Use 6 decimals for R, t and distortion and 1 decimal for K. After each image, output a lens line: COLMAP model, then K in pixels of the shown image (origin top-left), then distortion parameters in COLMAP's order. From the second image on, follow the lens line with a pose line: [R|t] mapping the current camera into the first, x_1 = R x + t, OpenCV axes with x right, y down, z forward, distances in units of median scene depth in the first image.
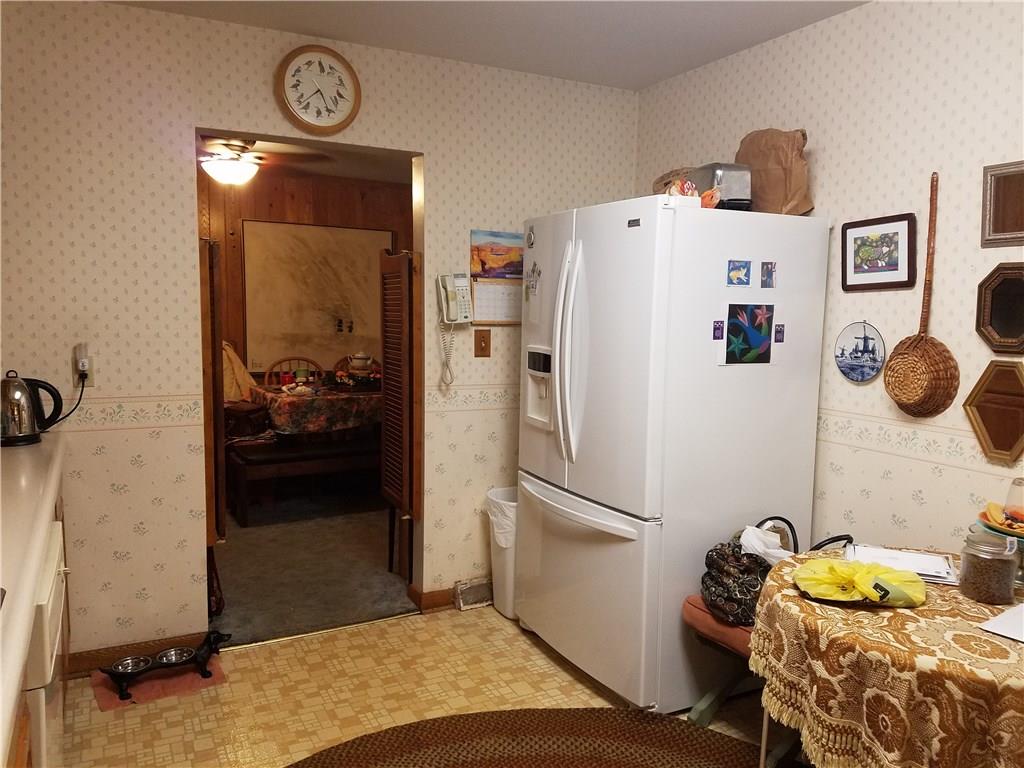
lens RADIAL K [[806.3, 0, 512.3], [0, 806.3, 384.7], [0, 0, 1]] dist [0.086953, -0.084695]
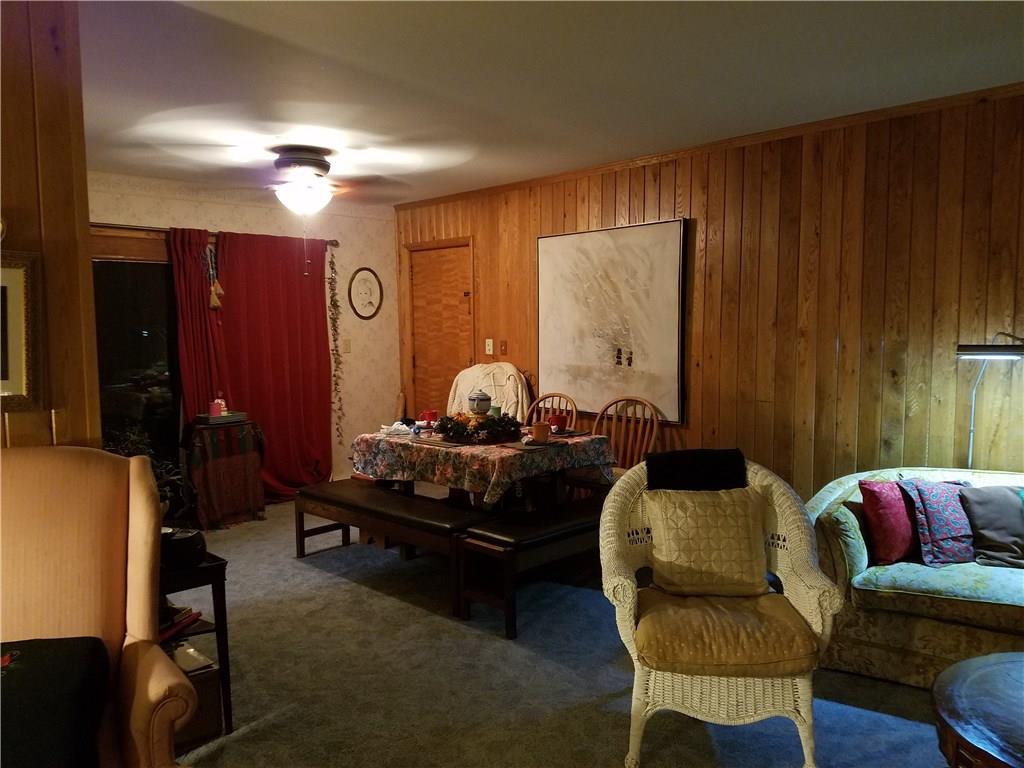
lens RADIAL K [[806.3, 0, 512.8], [0, 806.3, 388.7], [0, 0, 1]] dist [0.086953, -0.084695]
pose [[0.231229, 0.059795, -0.971060, 0.515201], [-0.073699, 0.996318, 0.043801, -0.070107], [0.970104, 0.061438, 0.234785, 0.736131]]
